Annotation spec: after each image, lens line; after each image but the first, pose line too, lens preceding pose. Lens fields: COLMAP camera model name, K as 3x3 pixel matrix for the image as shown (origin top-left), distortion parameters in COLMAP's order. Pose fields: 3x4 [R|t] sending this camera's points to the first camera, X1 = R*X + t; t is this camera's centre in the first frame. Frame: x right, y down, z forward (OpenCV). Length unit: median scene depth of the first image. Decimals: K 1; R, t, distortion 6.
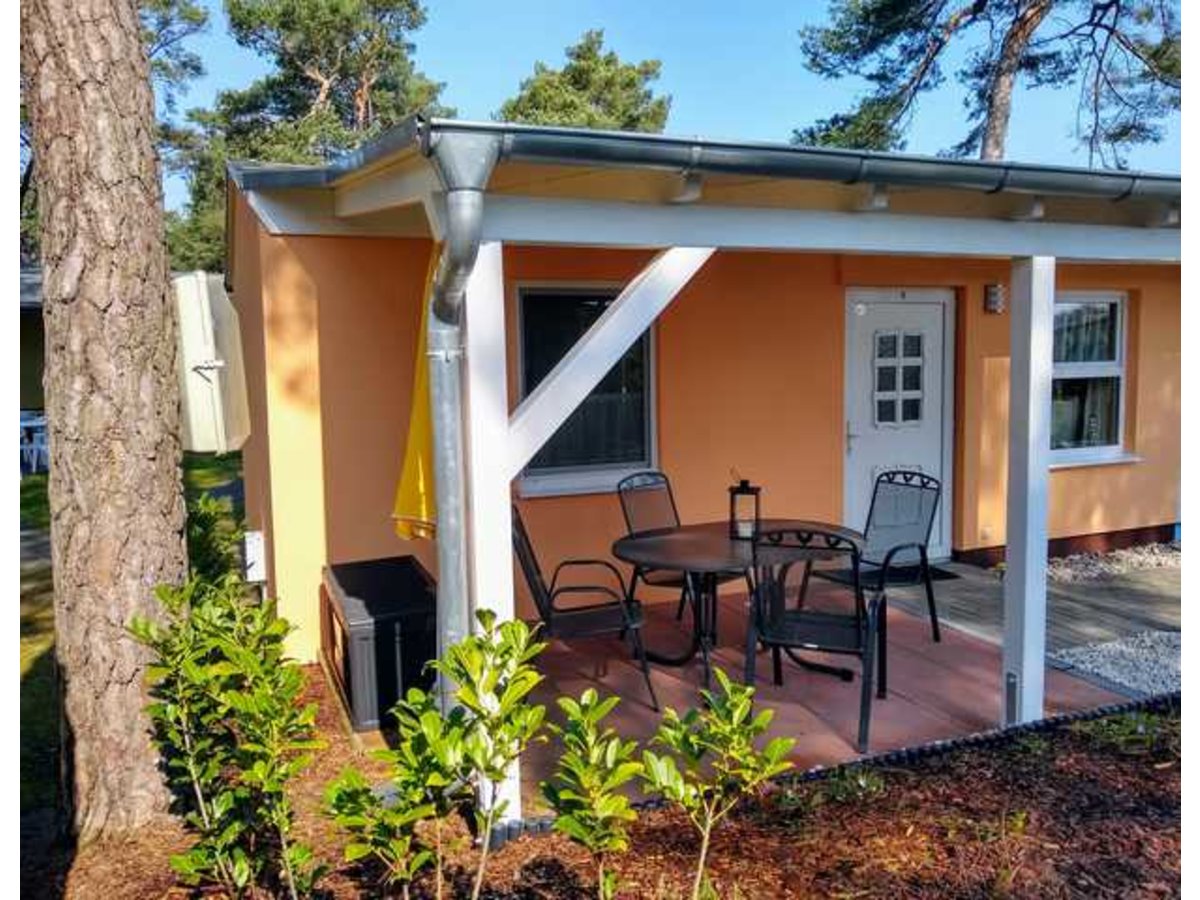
lens RADIAL K [[956.3, 0, 600.0], [0, 956.3, 450.0], [0, 0, 1]] dist [0.002082, 0.001003]
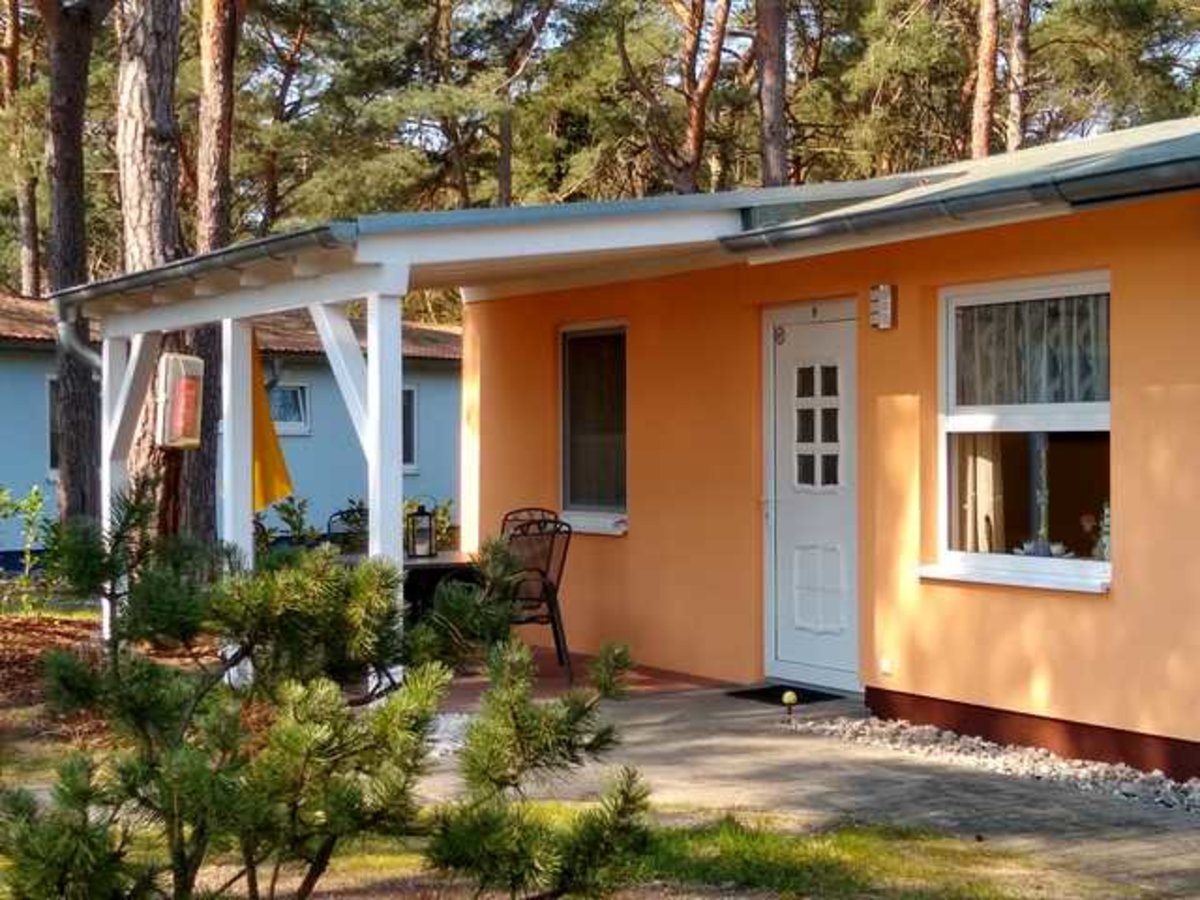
lens RADIAL K [[2045.0, 0, 600.0], [0, 2045.0, 450.0], [0, 0, 1]] dist [0.026383, 0.023930]
pose [[0.095598, 0.025274, -0.995099, 1.837409], [-0.090090, 0.995795, 0.016637, -0.067170], [0.991335, 0.088058, 0.097473, 0.685410]]
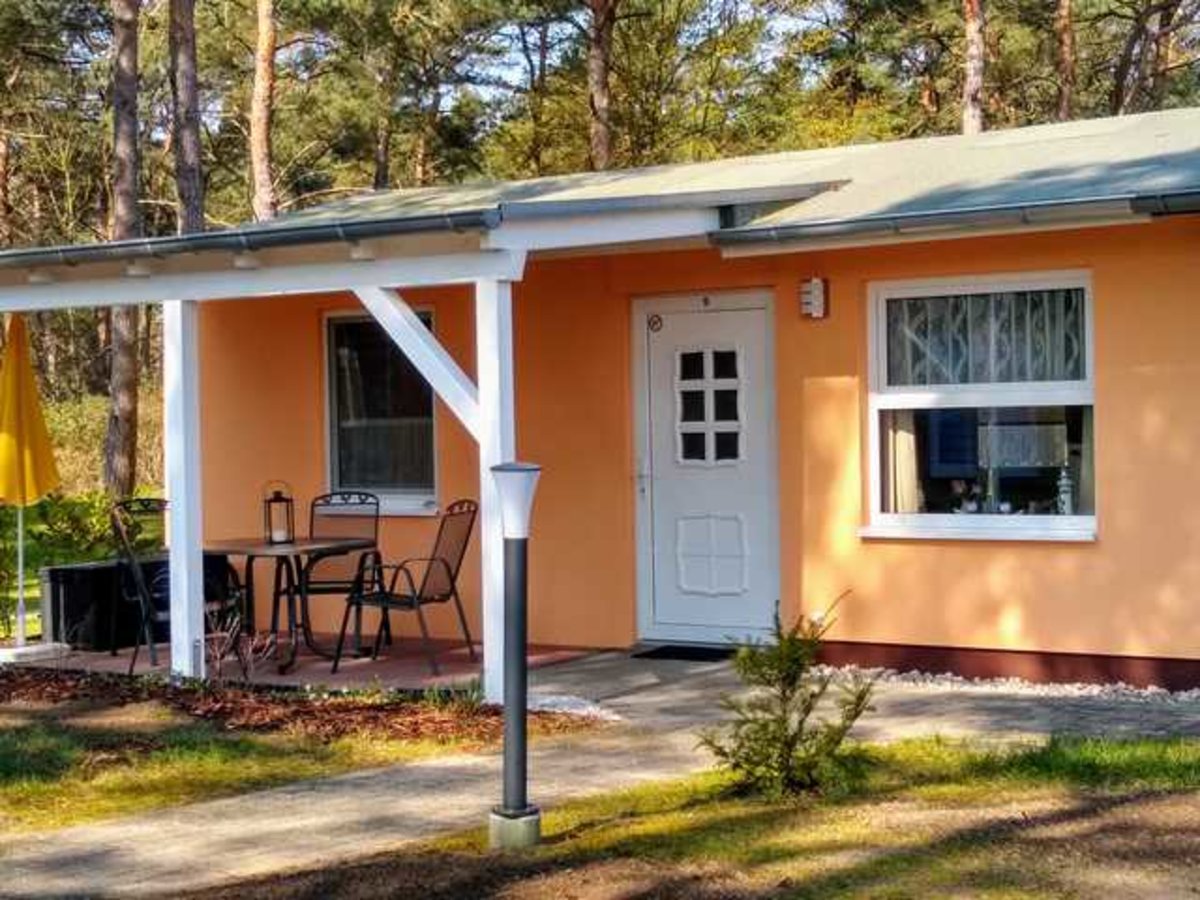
lens RADIAL K [[2045.0, 0, 600.0], [0, 2045.0, 450.0], [0, 0, 1]] dist [0.026383, 0.023930]
pose [[0.521126, 0.022961, -0.853171, 1.708875], [-0.071191, 0.997324, -0.016643, -0.003435], [0.850505, 0.069411, 0.521366, 0.042267]]
